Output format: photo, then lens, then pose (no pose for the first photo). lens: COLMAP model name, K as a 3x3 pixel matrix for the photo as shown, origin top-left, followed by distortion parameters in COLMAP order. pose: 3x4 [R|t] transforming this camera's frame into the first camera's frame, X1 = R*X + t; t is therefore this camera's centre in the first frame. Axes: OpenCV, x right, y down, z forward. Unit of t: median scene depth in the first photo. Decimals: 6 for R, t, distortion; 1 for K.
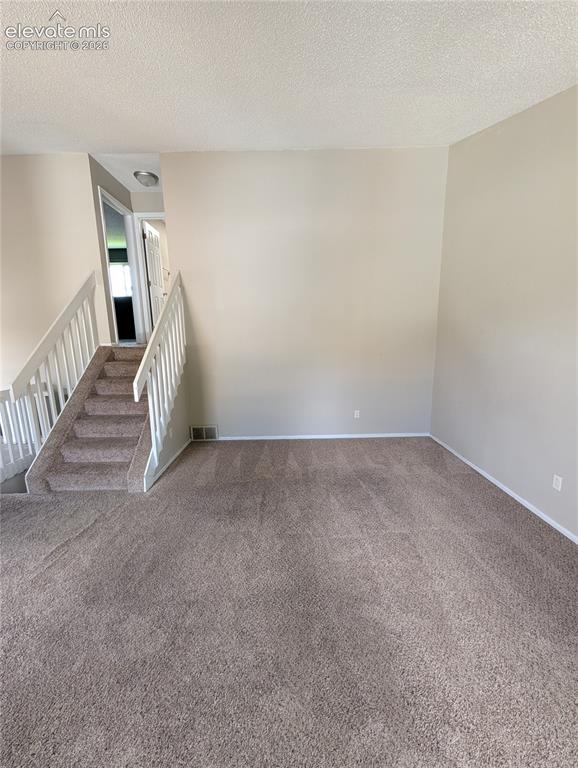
lens RADIAL K [[295.5, 0, 288.4], [0, 295.5, 384.9], [0, 0, 1]] dist [0.001000, 0.000464]
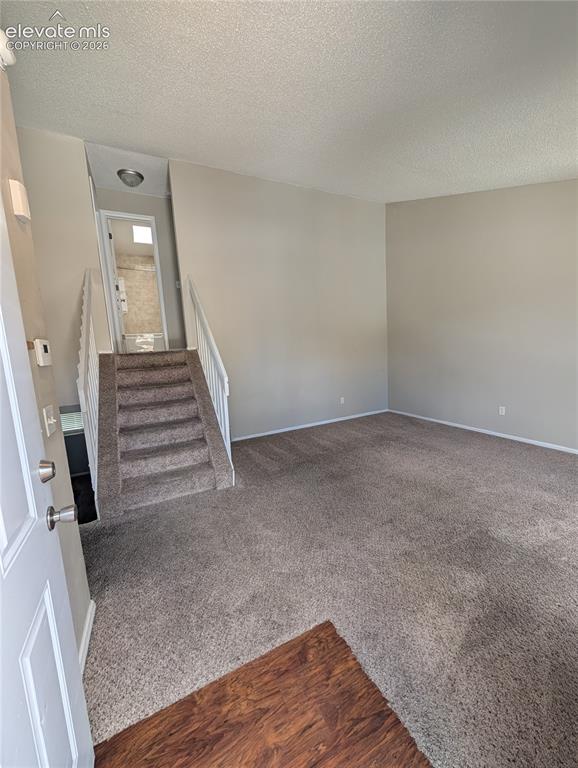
lens RADIAL K [[295.5, 0, 288.4], [0, 295.5, 384.9], [0, 0, 1]] dist [0.001000, 0.000464]
pose [[0.895884, -0.087702, 0.435545, -0.635156], [0.114946, 0.992699, -0.036544, 0.068642], [-0.429160, 0.082804, 0.899425, -0.016707]]
